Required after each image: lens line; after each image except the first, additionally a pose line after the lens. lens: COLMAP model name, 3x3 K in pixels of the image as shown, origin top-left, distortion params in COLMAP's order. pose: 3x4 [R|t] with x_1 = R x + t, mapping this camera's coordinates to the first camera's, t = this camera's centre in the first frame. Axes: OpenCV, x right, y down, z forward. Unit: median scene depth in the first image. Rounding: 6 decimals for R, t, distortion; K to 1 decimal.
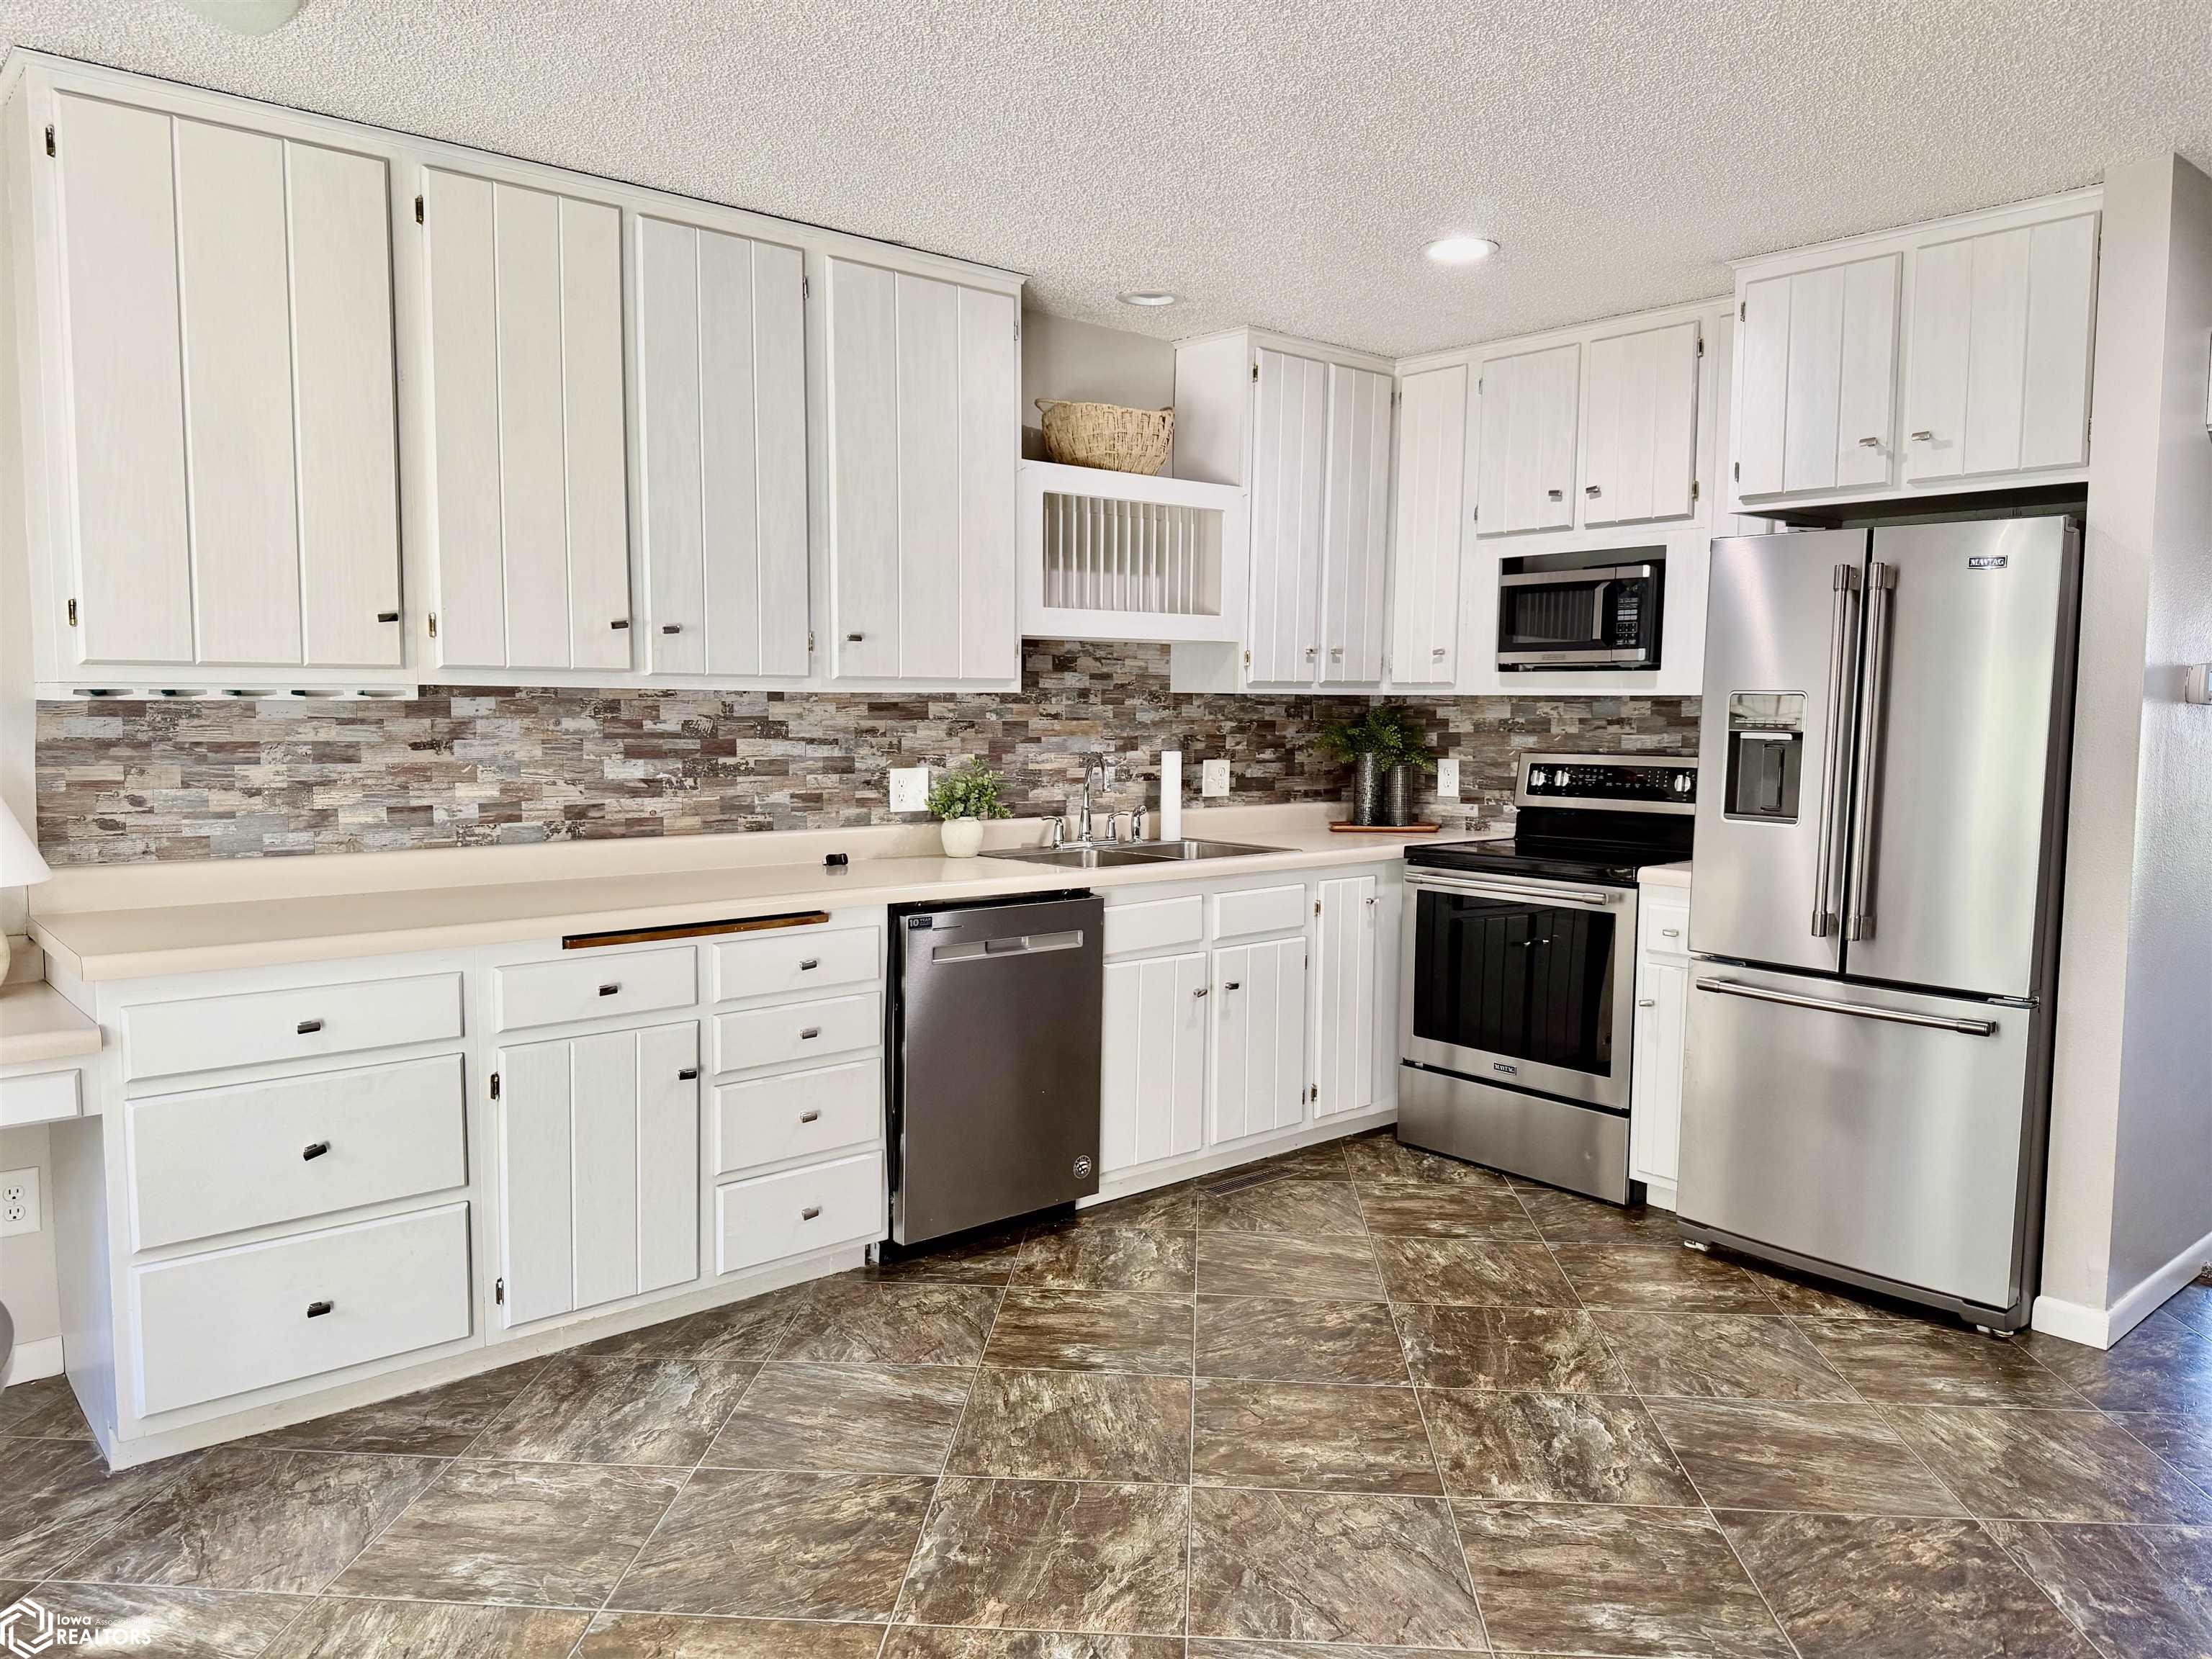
lens RADIAL K [[1569.3, 0, 1112.5], [0, 1569.3, 827.9], [0, 0, 1]] dist [0.099091, -0.077910]
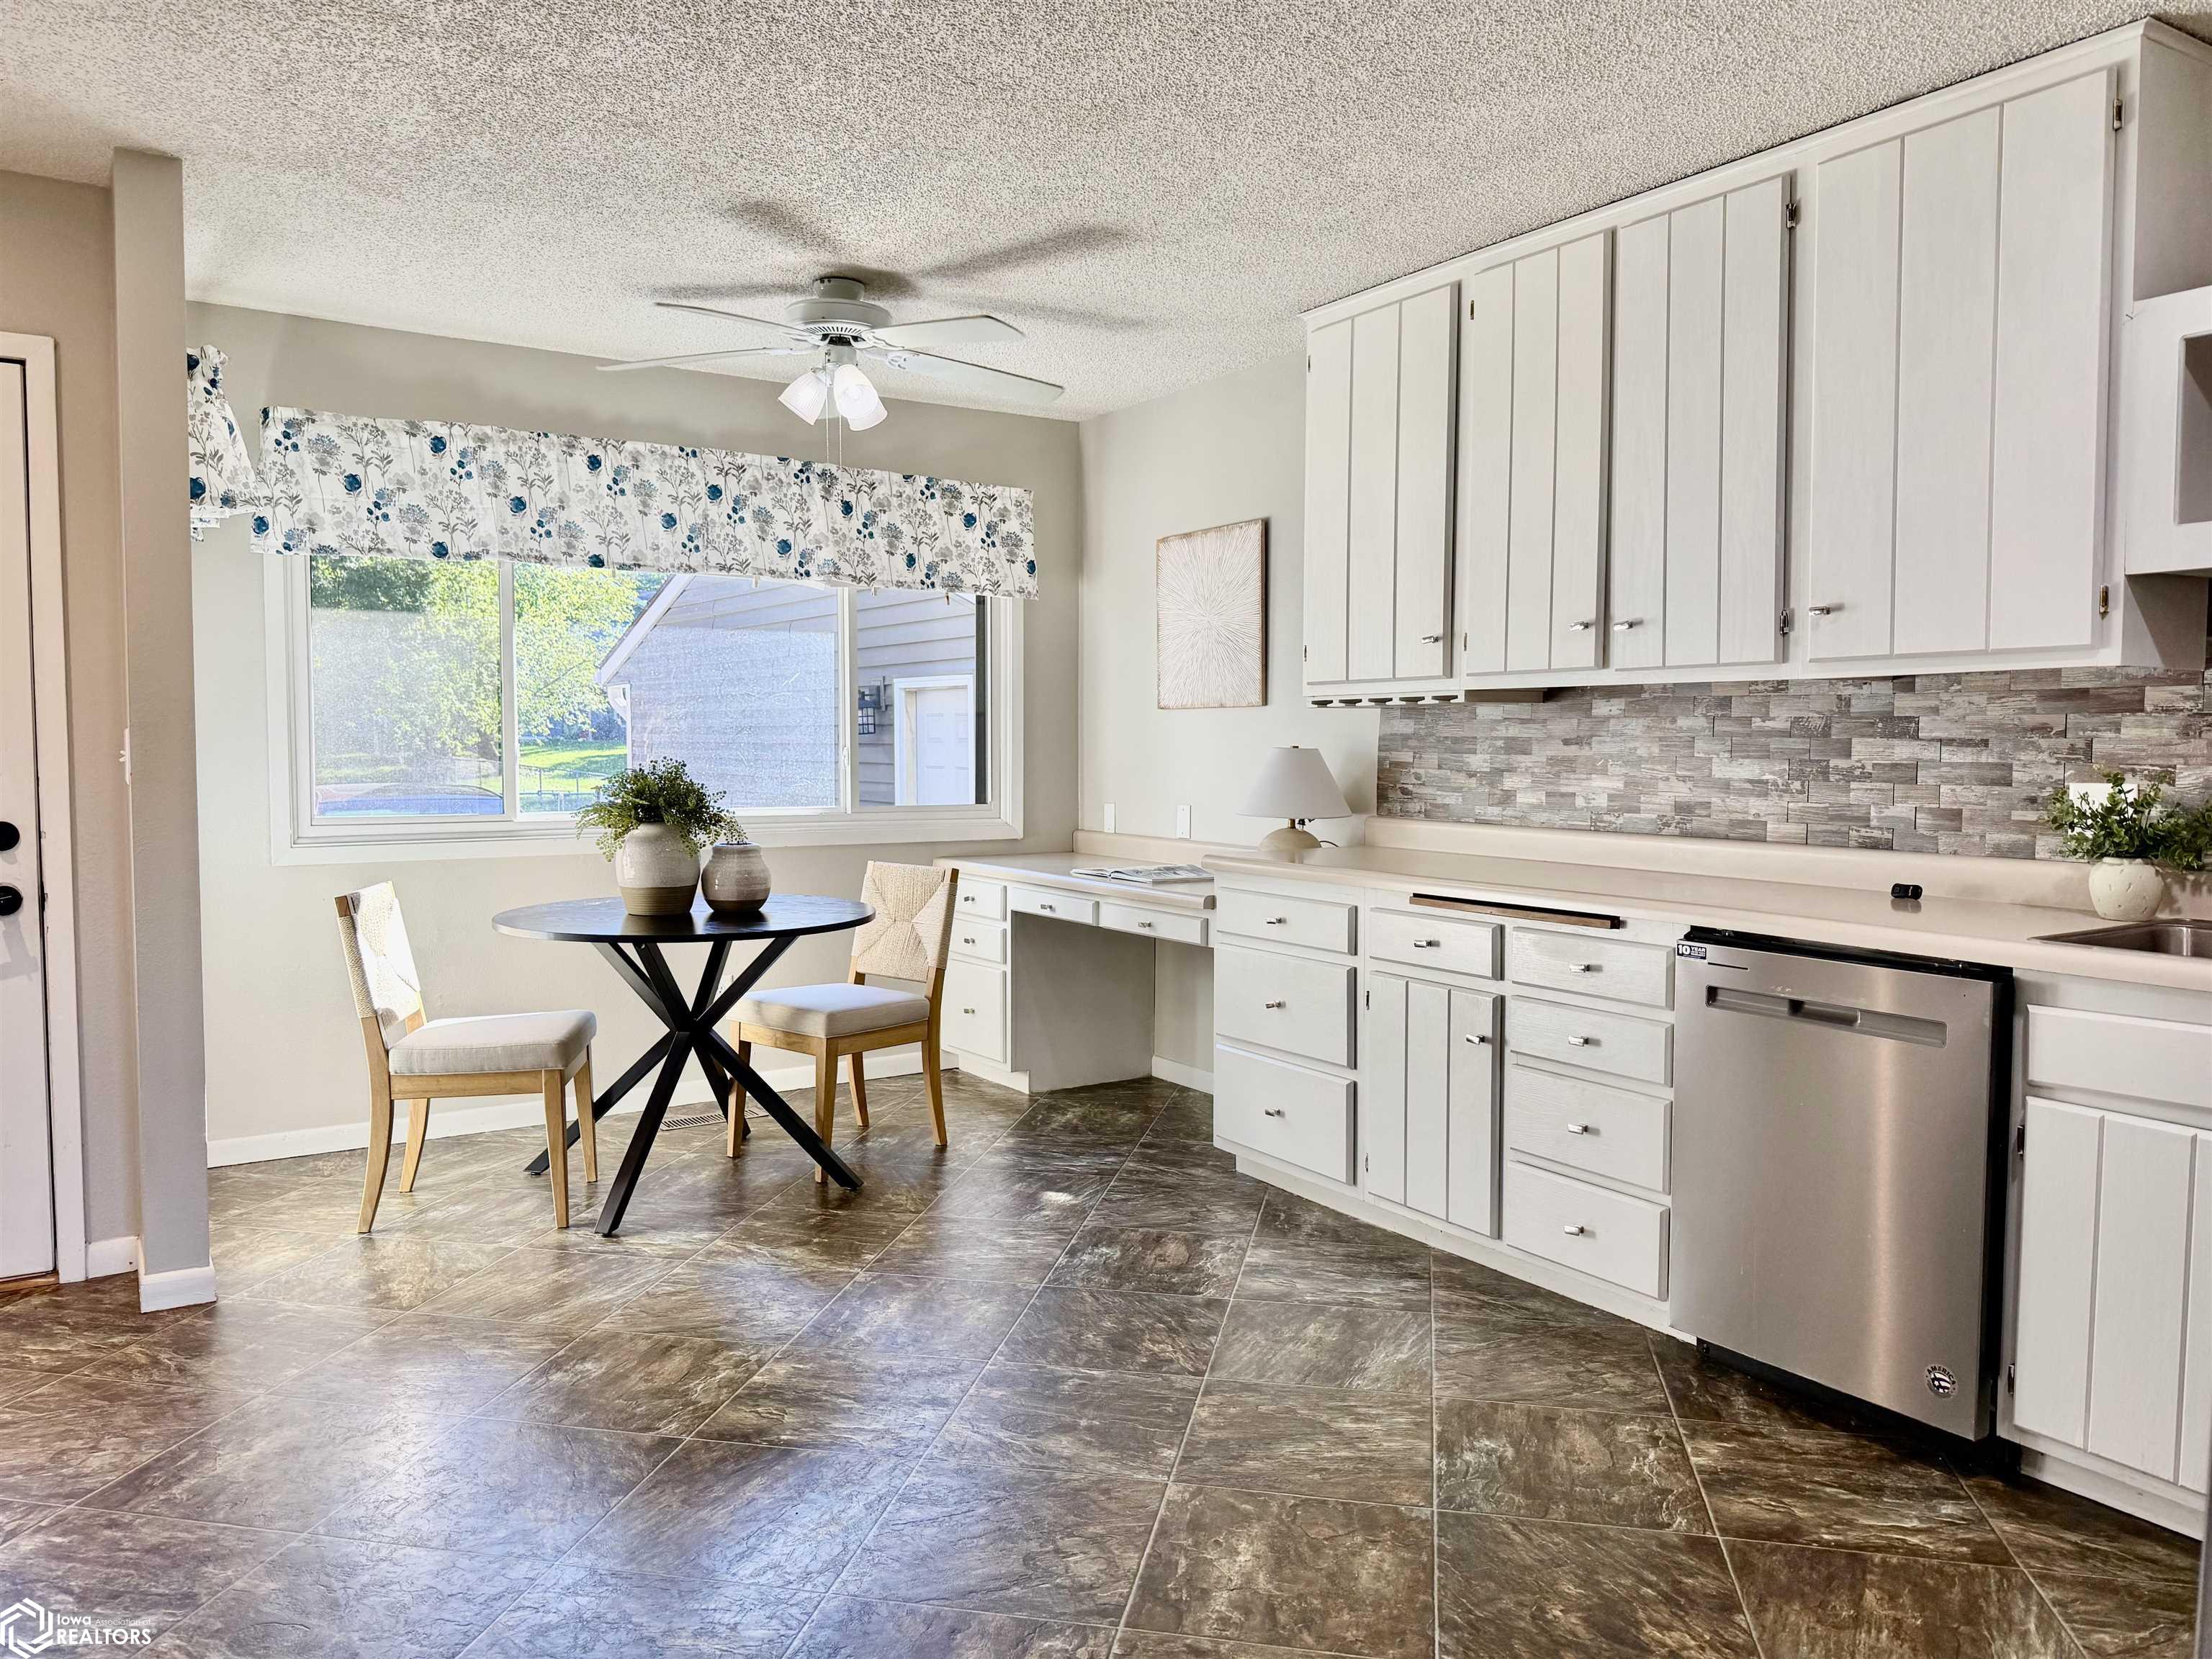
lens RADIAL K [[1569.3, 0, 1112.5], [0, 1569.3, 827.9], [0, 0, 1]] dist [0.099091, -0.077910]
pose [[-0.124637, 0.047974, -0.991042, 0.734184], [-0.087075, 0.994448, 0.059089, -0.026374], [0.988374, 0.093660, -0.119767, 0.773243]]
